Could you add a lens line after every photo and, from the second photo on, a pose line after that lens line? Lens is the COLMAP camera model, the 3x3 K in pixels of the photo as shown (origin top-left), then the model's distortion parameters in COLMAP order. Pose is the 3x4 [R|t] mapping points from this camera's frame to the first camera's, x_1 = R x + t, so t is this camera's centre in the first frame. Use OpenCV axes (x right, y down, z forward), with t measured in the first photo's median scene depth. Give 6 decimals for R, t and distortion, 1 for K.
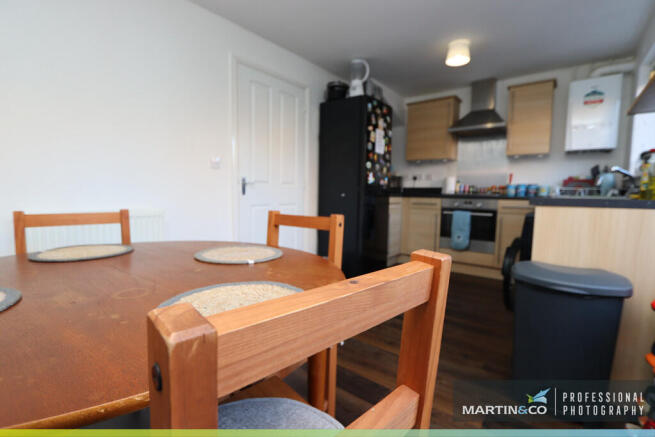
lens RADIAL K [[304.1, 0, 328.0], [0, 304.1, 220.2], [0, 0, 1]] dist [-0.013586, 0.001887]
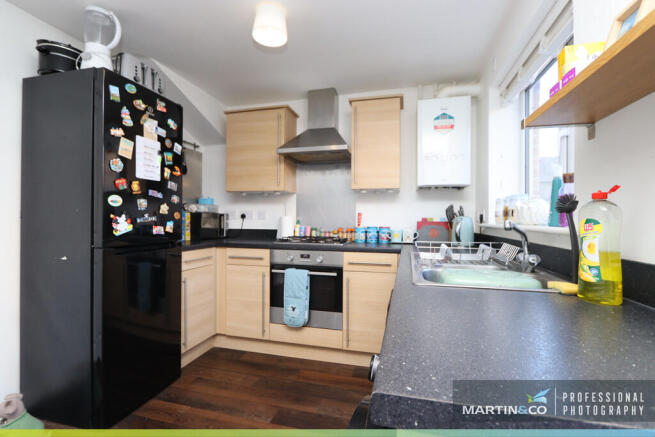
lens RADIAL K [[304.1, 0, 325.8], [0, 304.1, 224.8], [0, 0, 1]] dist [-0.013586, 0.001887]
pose [[0.919687, -0.013522, 0.392419, 0.242148], [0.041697, 0.997119, -0.063363, -0.085193], [-0.390432, 0.074637, 0.917601, 0.353866]]
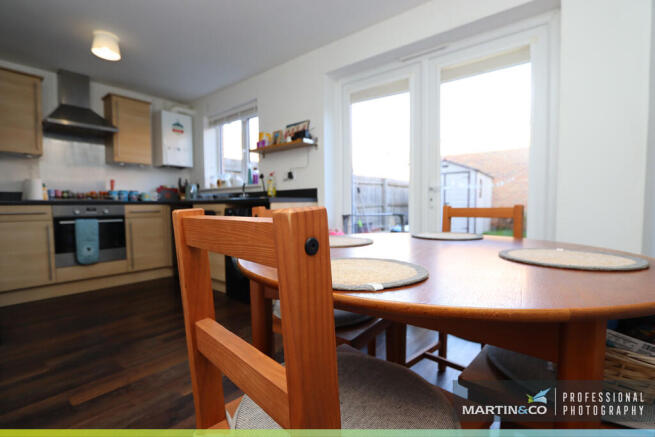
lens RADIAL K [[304.1, 0, 328.1], [0, 304.1, 218.6], [0, 0, 1]] dist [-0.013586, 0.001887]
pose [[0.013387, -0.063260, 0.997907, -0.430348], [0.099065, 0.993171, 0.061631, -0.016971], [-0.994991, 0.098033, 0.019562, 0.298938]]
